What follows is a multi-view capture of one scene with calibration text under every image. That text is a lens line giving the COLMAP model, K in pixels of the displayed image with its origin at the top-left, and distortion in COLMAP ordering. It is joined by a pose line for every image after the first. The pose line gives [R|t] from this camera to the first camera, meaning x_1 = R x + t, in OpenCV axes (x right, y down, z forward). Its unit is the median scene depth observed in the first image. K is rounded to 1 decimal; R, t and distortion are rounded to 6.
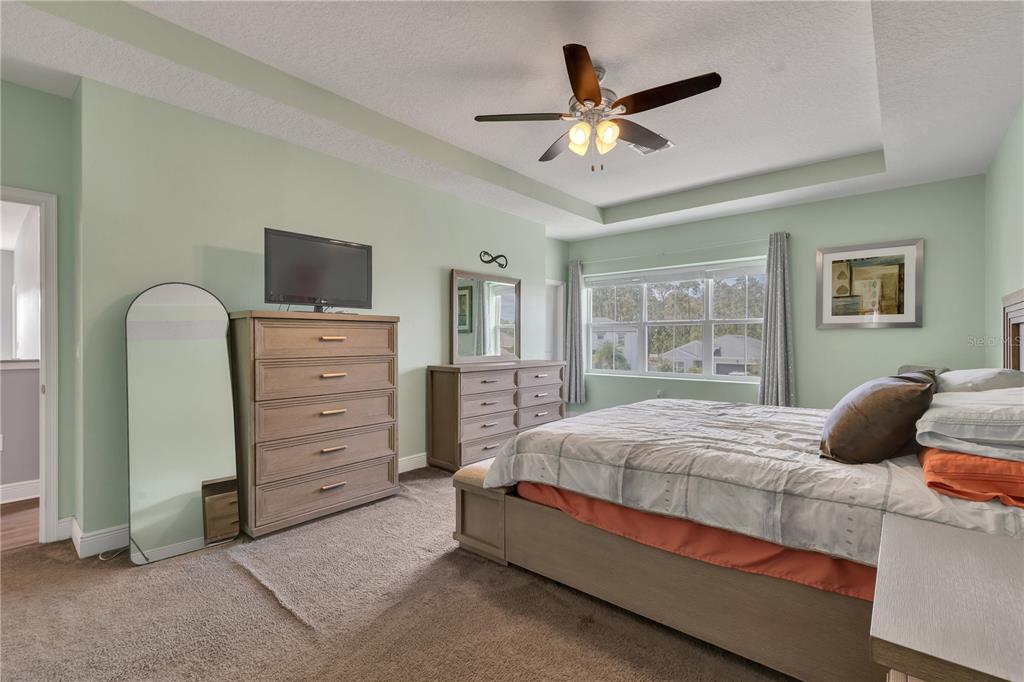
lens RADIAL K [[453.1, 0, 509.3], [0, 453.1, 341.0], [0, 0, 1]] dist [0.001611, 0.000004]
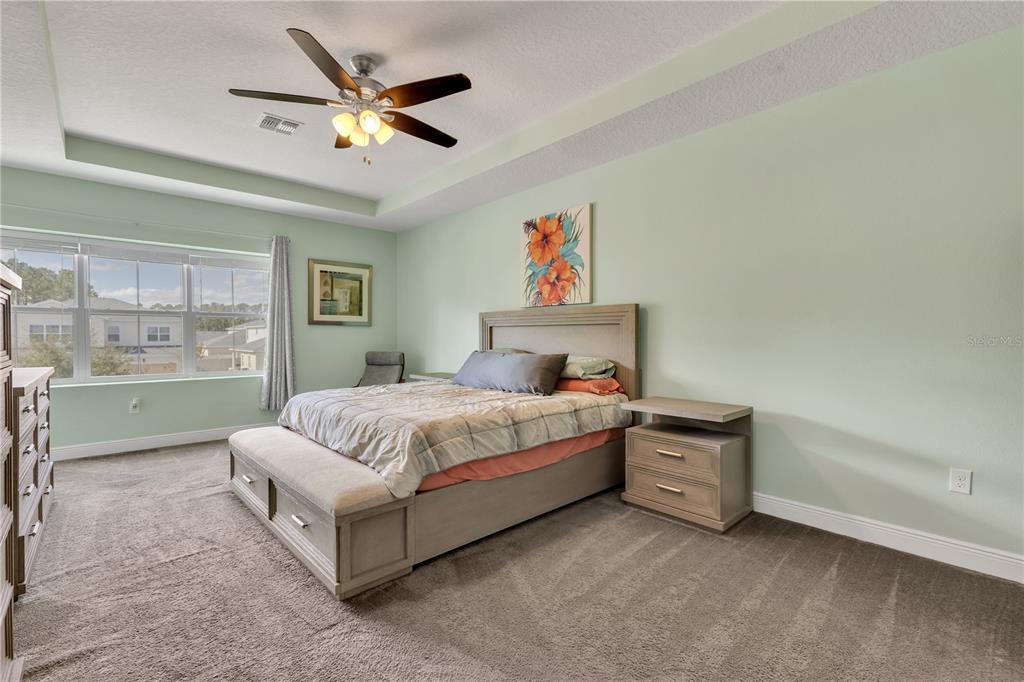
lens RADIAL K [[453.1, 0, 511.8], [0, 453.1, 340.5], [0, 0, 1]] dist [0.001611, 0.000004]
pose [[0.110804, -0.010197, 0.993790, -0.502969], [-0.002077, 0.999943, 0.010492, 0.001079], [-0.993840, -0.003227, 0.110777, 0.375278]]
